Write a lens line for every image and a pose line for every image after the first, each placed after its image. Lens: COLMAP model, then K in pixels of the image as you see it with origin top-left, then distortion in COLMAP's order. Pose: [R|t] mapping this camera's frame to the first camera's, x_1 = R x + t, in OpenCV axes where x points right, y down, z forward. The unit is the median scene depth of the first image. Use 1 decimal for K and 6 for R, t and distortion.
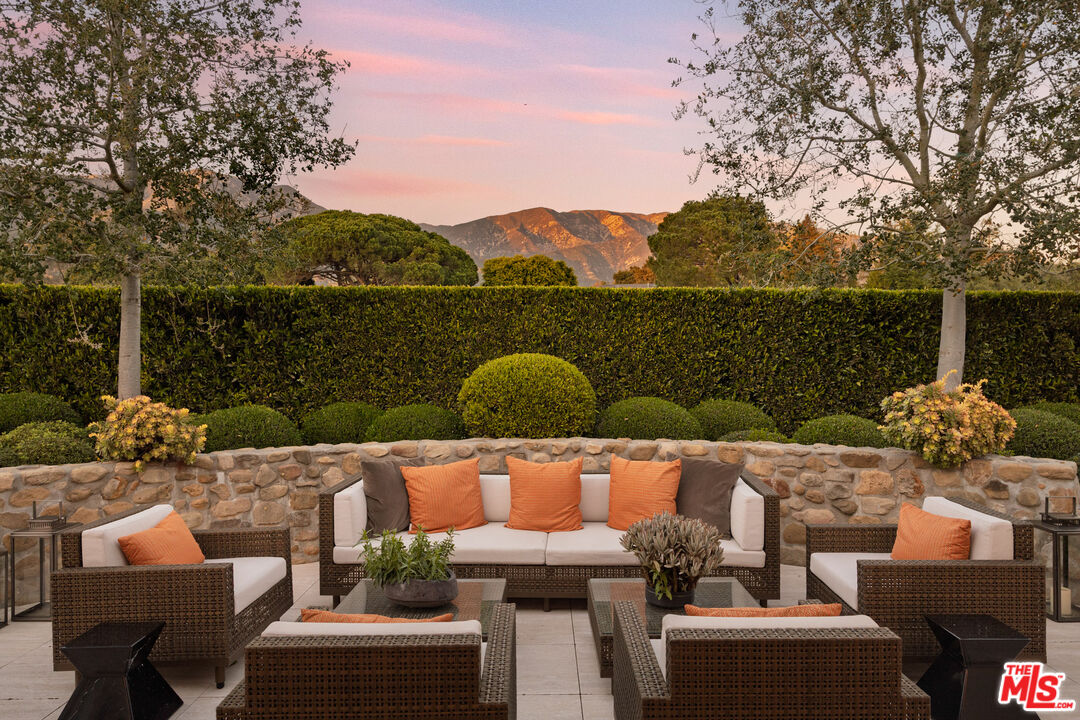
lens RADIAL K [[728.2, 0, 542.6], [0, 728.2, 359.2], [0, 0, 1]] dist [0.001627, 0.002328]
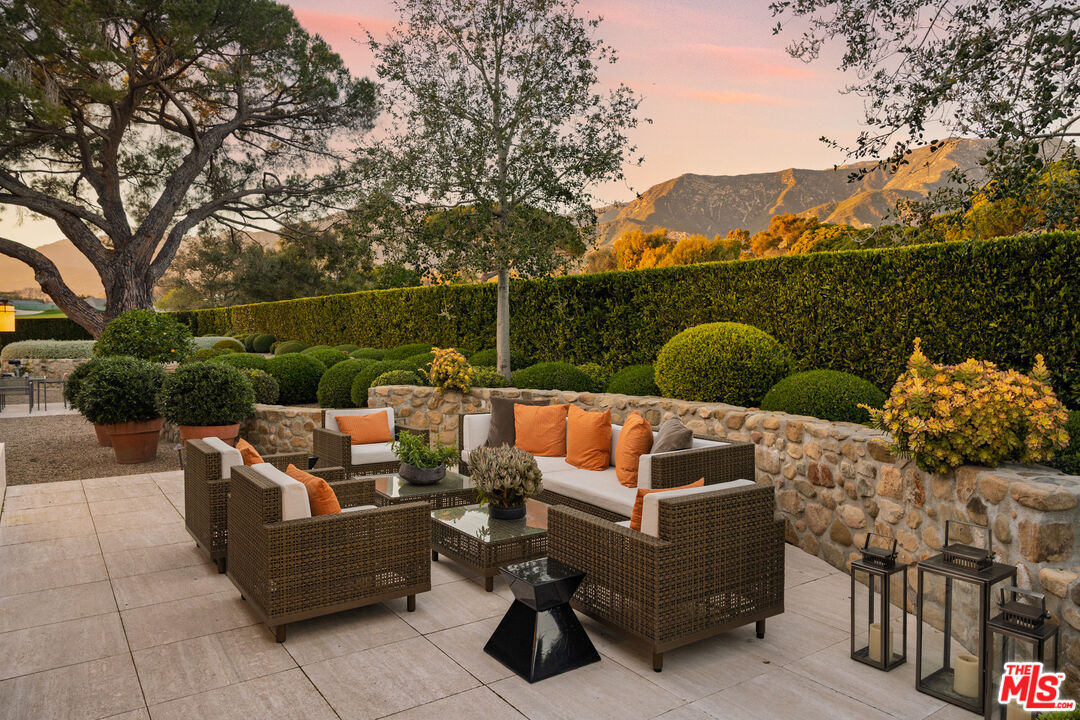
lens RADIAL K [[728.2, 0, 540.7], [0, 728.2, 355.2], [0, 0, 1]] dist [0.001627, 0.002328]
pose [[0.567917, 0.032812, -0.822431, 0.795474], [-0.011491, 0.999424, 0.031939, 0.009689], [0.823005, -0.008688, 0.567967, 0.214867]]
